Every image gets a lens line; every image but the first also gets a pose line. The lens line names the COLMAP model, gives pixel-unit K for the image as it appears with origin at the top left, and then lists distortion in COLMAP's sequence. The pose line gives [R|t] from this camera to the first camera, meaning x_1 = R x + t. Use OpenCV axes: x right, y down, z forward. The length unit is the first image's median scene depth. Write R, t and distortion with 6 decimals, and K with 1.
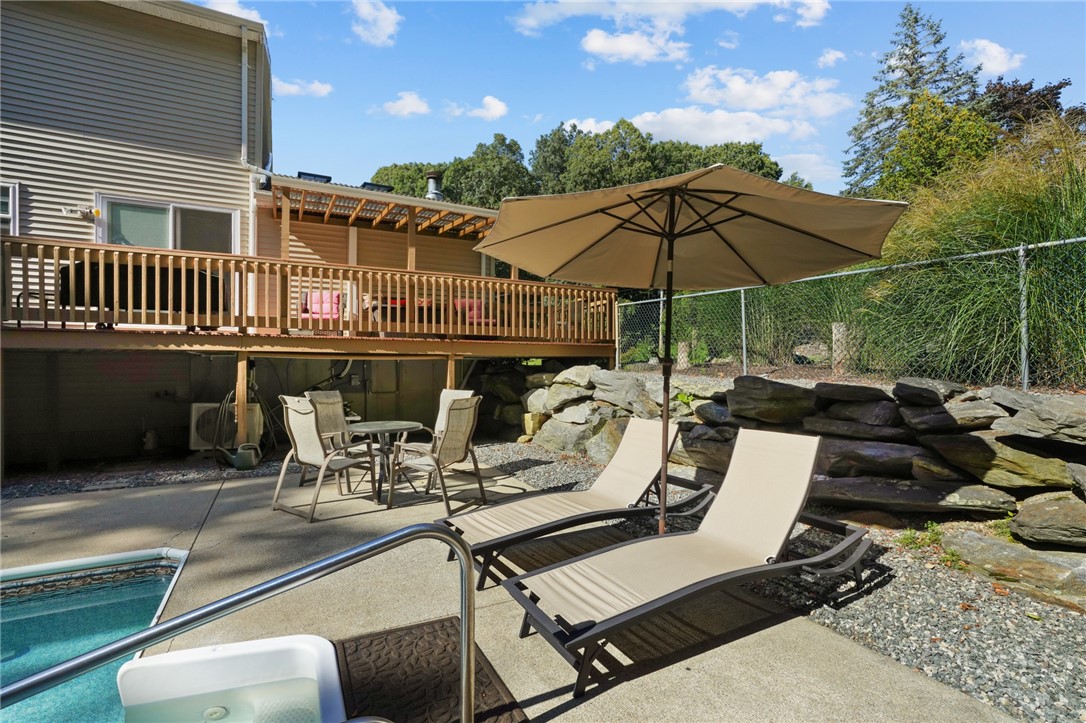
lens RADIAL K [[497.4, 0, 542.8], [0, 497.4, 383.4], [0, 0, 1]] dist [-0.061298, 0.026293]
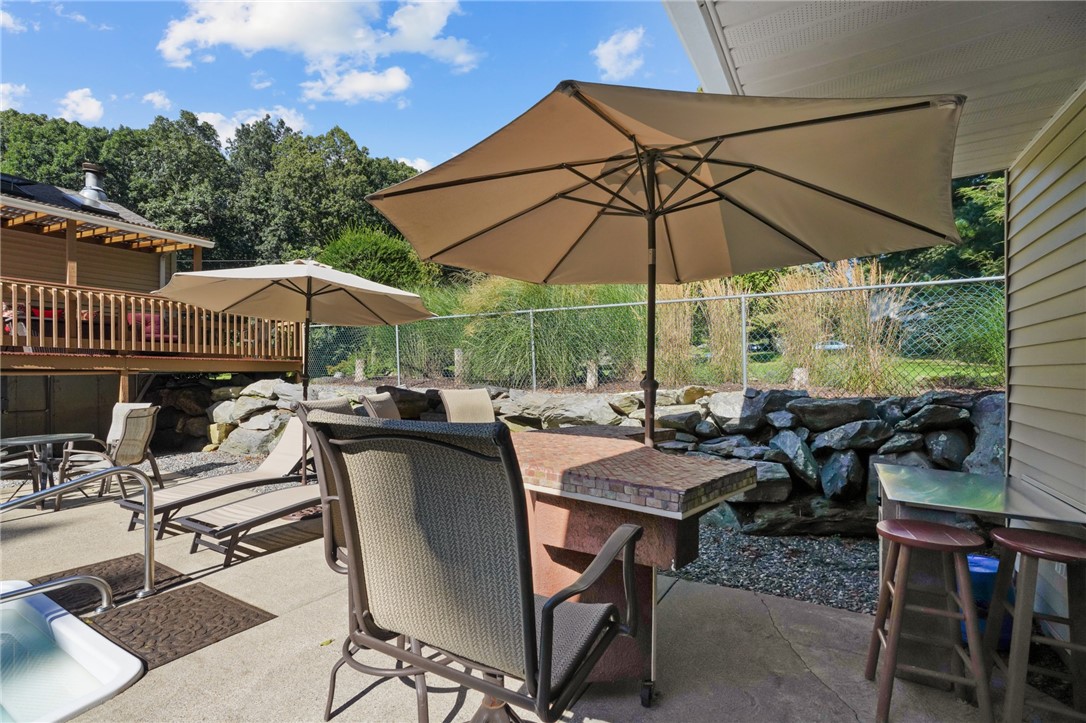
lens RADIAL K [[497.4, 0, 542.8], [0, 497.4, 383.4], [0, 0, 1]] dist [-0.061298, 0.026293]
pose [[0.856455, -0.013493, 0.516046, 0.039861], [0.025838, 0.999526, -0.016748, 0.008087], [-0.515575, 0.027677, 0.856397, -0.281262]]
